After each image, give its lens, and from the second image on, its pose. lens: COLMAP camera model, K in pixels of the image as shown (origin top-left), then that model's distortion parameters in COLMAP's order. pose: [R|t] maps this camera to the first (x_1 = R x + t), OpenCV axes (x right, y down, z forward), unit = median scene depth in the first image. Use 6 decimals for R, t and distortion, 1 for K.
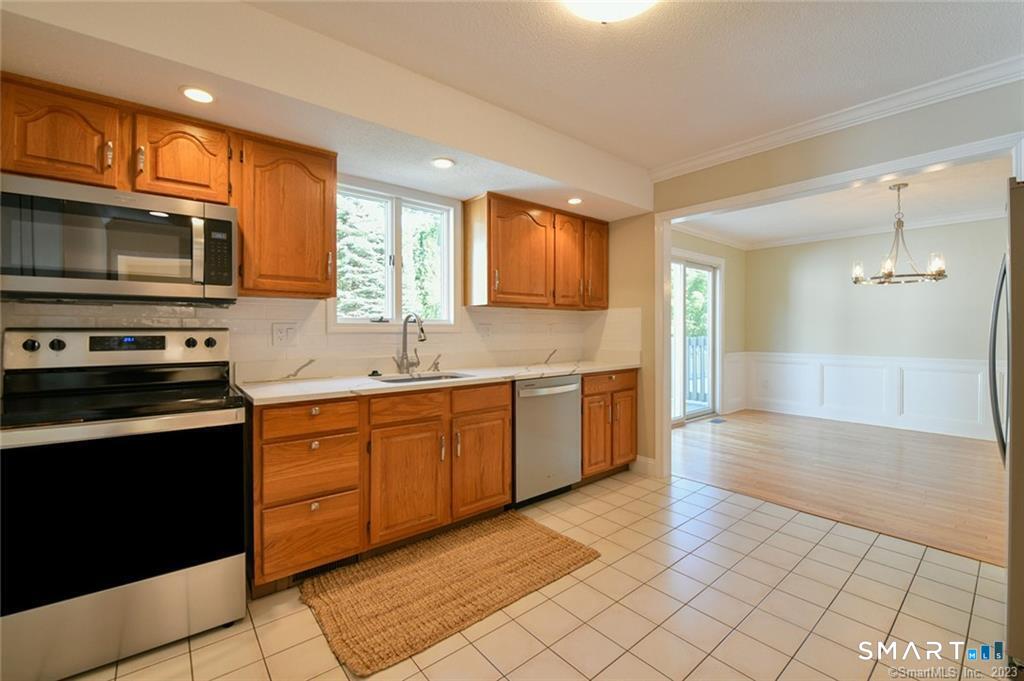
lens RADIAL K [[434.8, 0, 512.9], [0, 434.8, 331.7], [0, 0, 1]] dist [-0.001384, -0.009270]
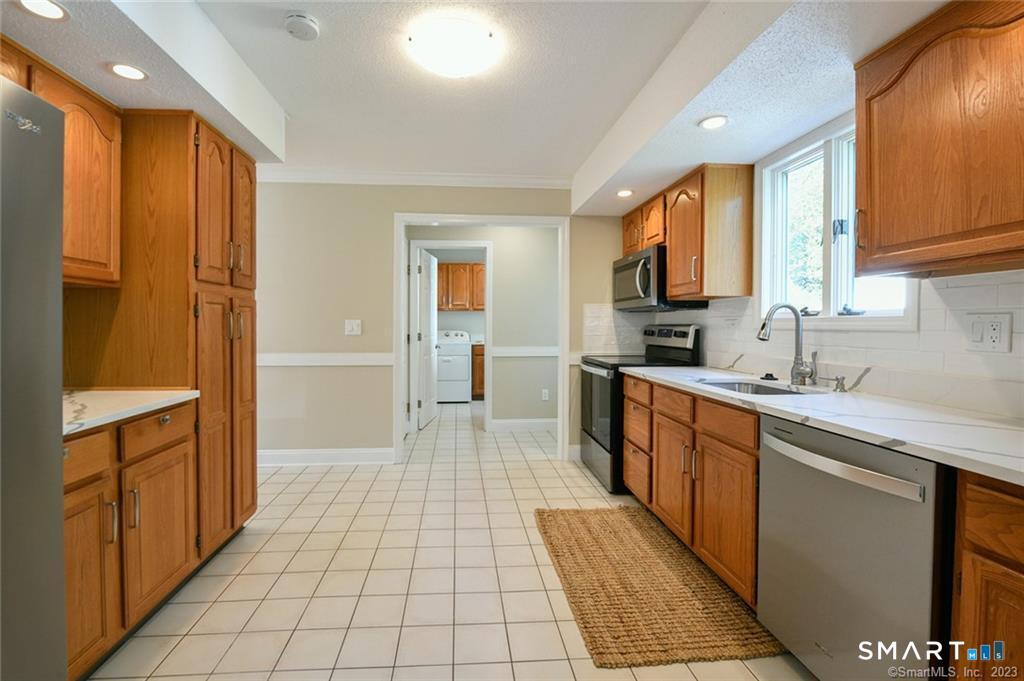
lens RADIAL K [[439.3, 0, 481.0], [0, 439.3, 330.1], [0, 0, 1]] dist [-0.016860, -0.000100]
pose [[-0.598036, 0.009079, -0.801418, 0.694950], [-0.002712, 0.999907, 0.013351, -0.005387], [0.801465, 0.010158, -0.597956, 1.040448]]
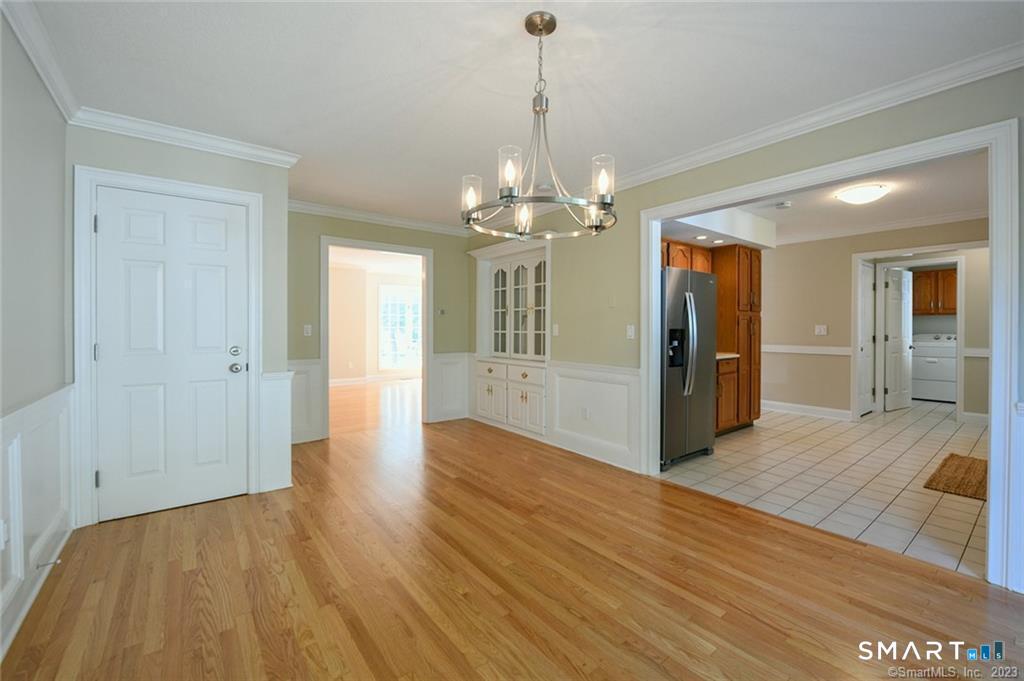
lens RADIAL K [[429.5, 0, 535.8], [0, 429.5, 328.9], [0, 0, 1]] dist [-0.002146, -0.007767]
pose [[-0.999994, -0.001231, 0.003343, 1.219963], [-0.001219, 0.999992, 0.003806, -0.006145], [-0.003348, 0.003802, -0.999987, 1.992033]]
